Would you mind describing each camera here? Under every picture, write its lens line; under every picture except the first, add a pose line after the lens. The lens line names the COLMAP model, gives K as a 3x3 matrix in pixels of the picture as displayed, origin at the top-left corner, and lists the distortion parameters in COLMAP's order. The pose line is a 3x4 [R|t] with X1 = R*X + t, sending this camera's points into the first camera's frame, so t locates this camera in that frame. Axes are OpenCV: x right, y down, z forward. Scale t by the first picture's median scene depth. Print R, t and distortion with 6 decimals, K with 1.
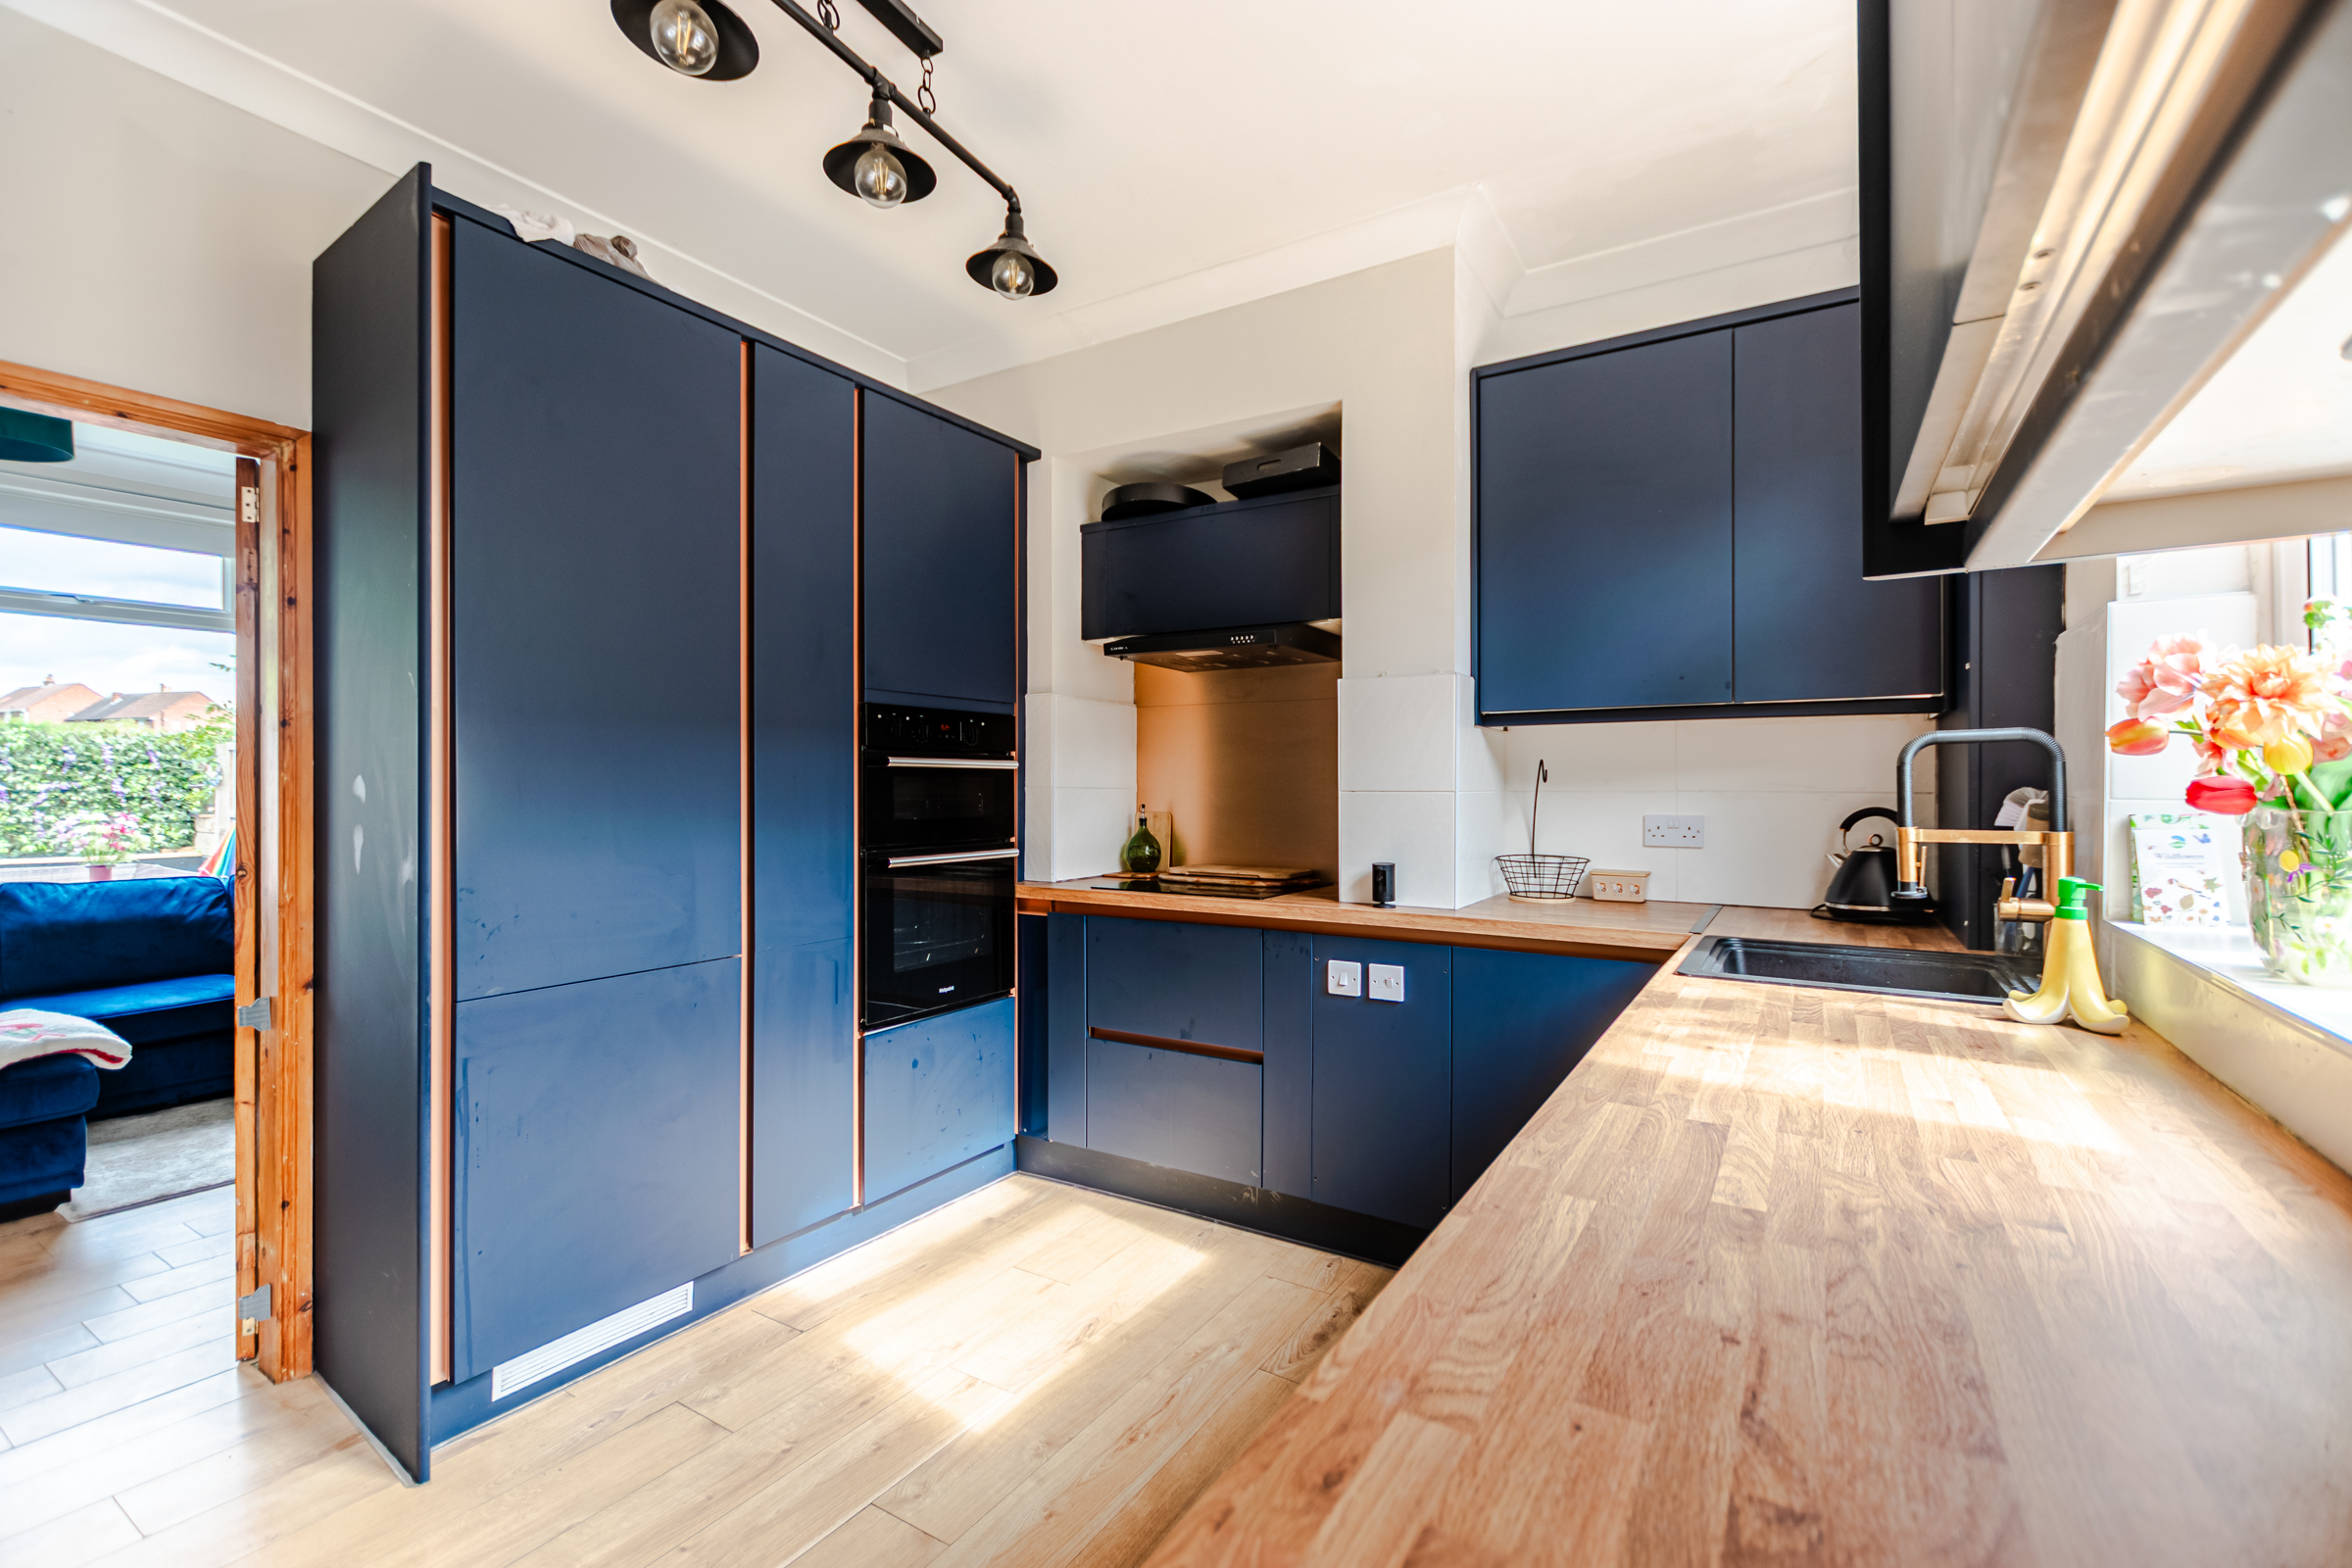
lens RADIAL K [[1010.5, 0, 1189.1], [0, 1010.5, 786.8], [0, 0, 1]] dist [0.002226, -0.001614]
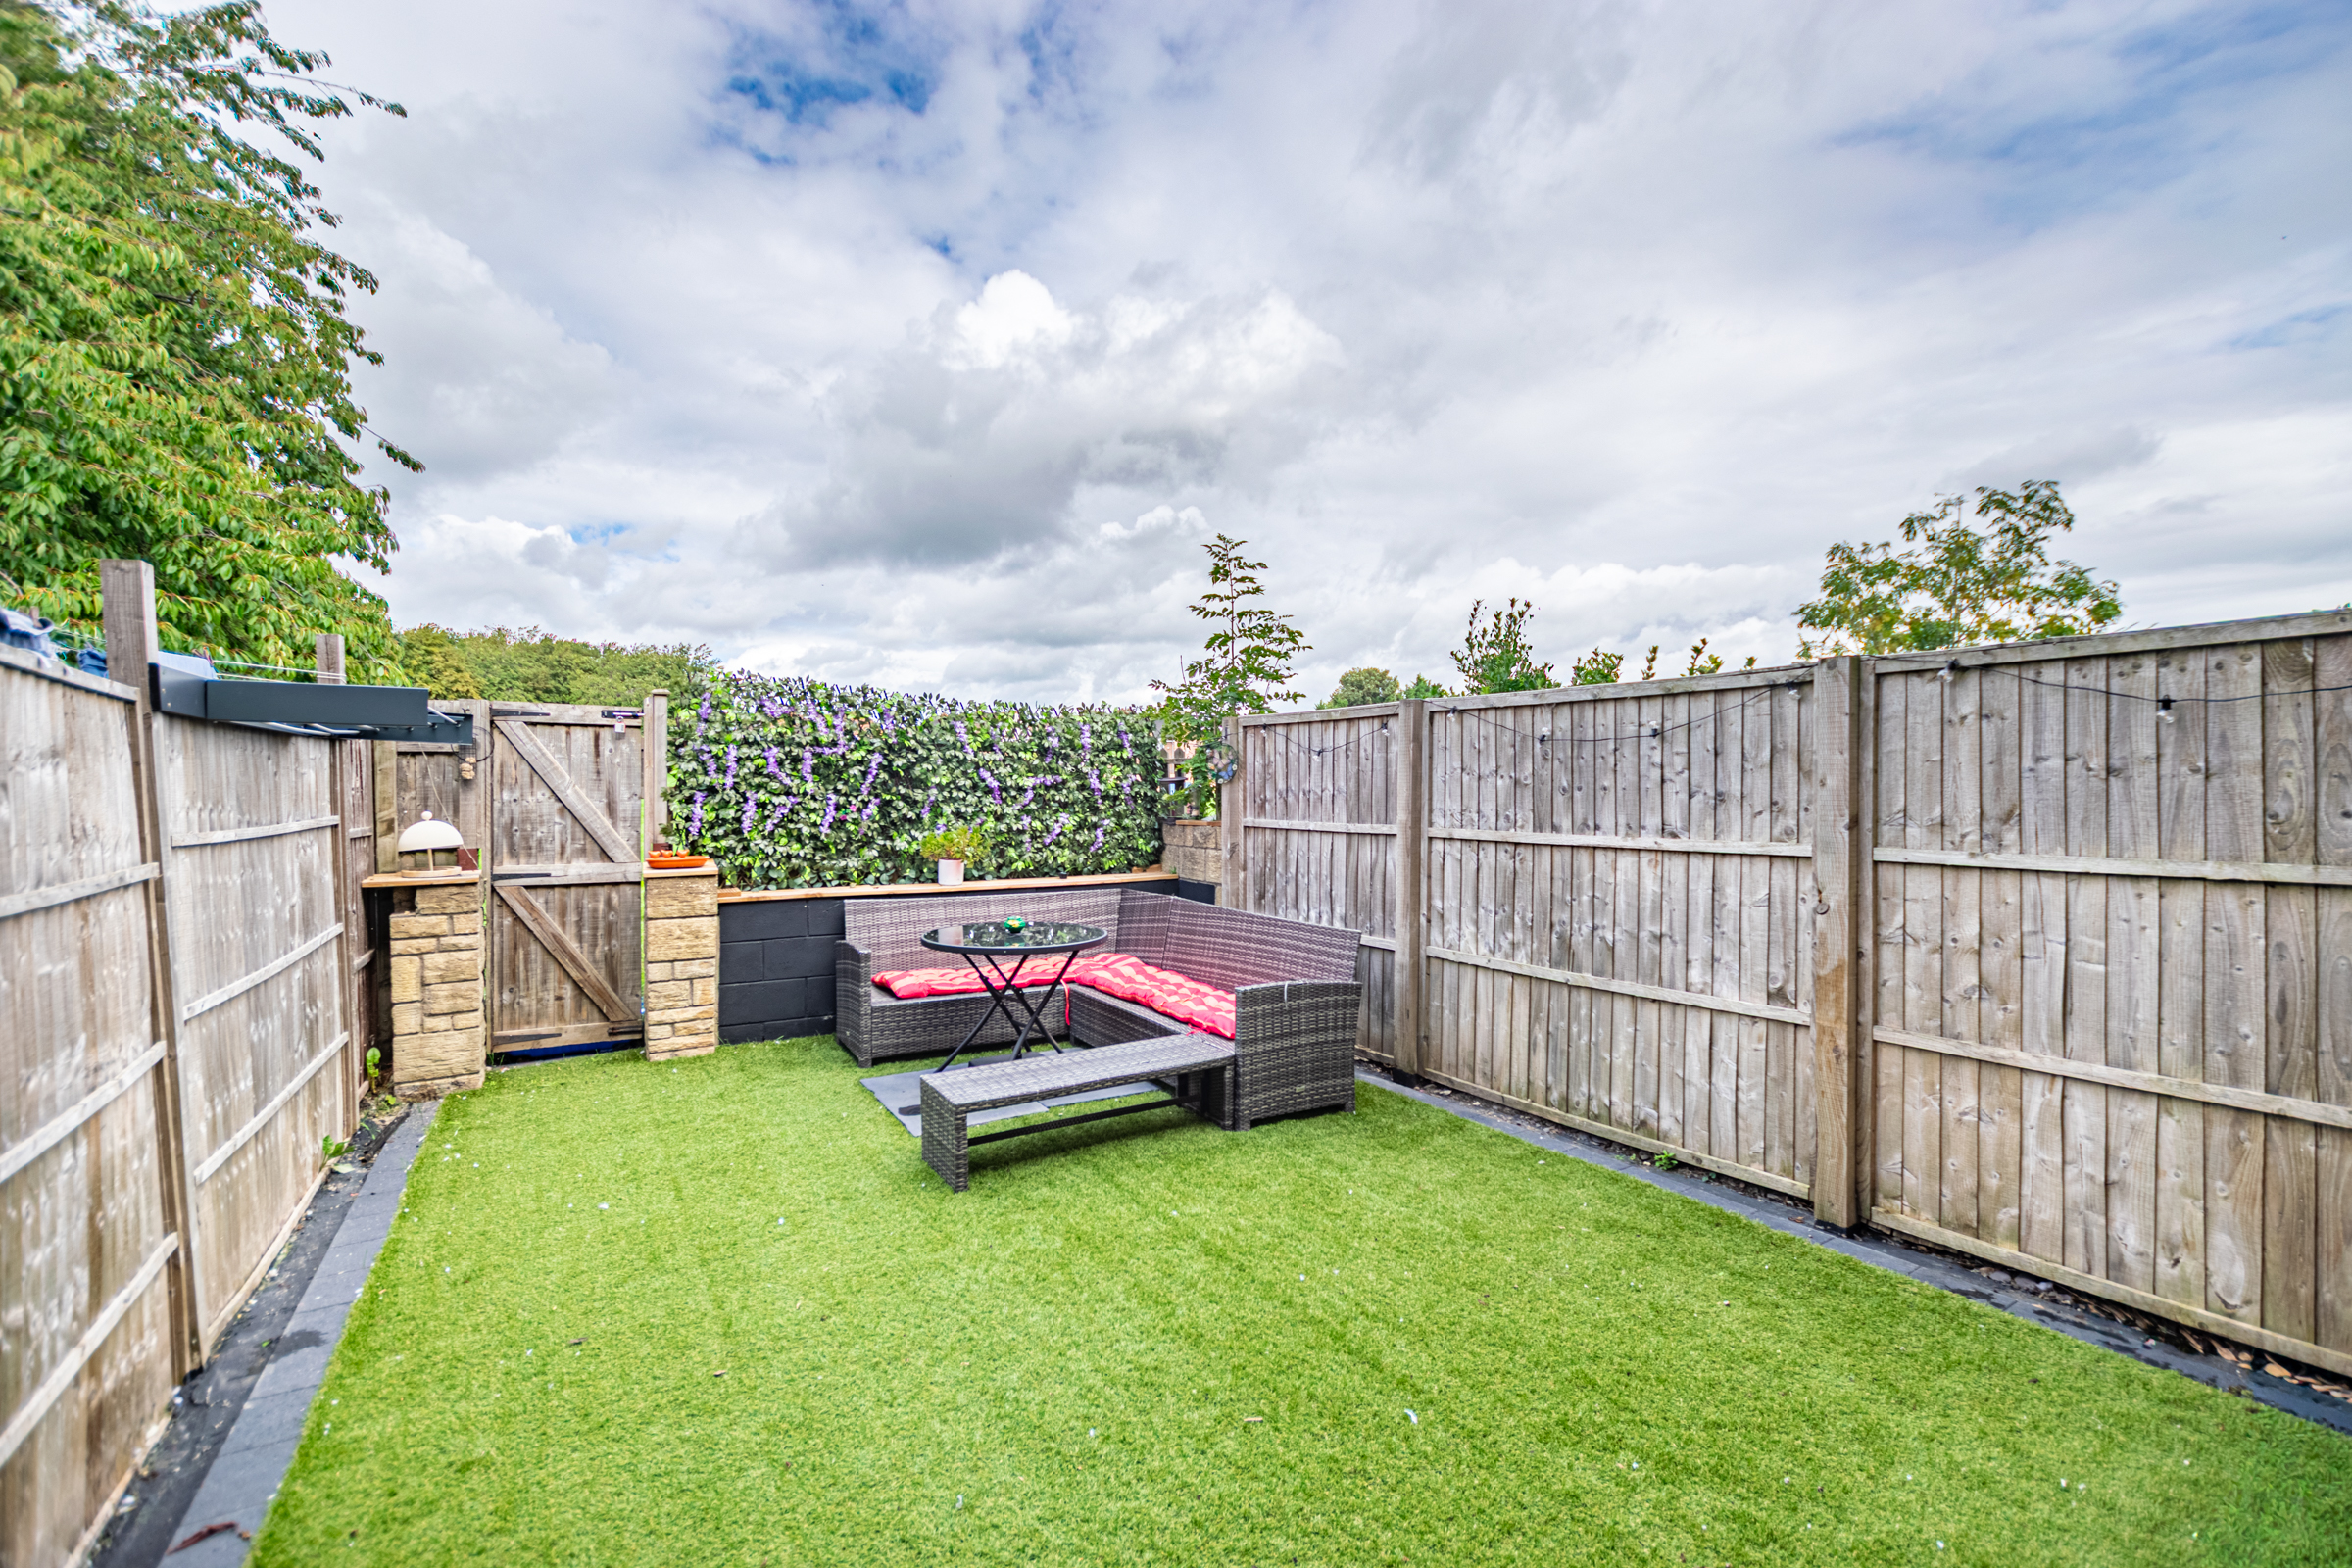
lens RADIAL K [[1010.5, 0, 1173.8], [0, 1010.5, 785.5], [0, 0, 1]] dist [0.002226, -0.001614]
pose [[0.897662, -0.000570, -0.440684, -0.725647], [0.001176, 0.999999, 0.001101, 0.002023], [0.440682, -0.001507, 0.897662, 0.394104]]
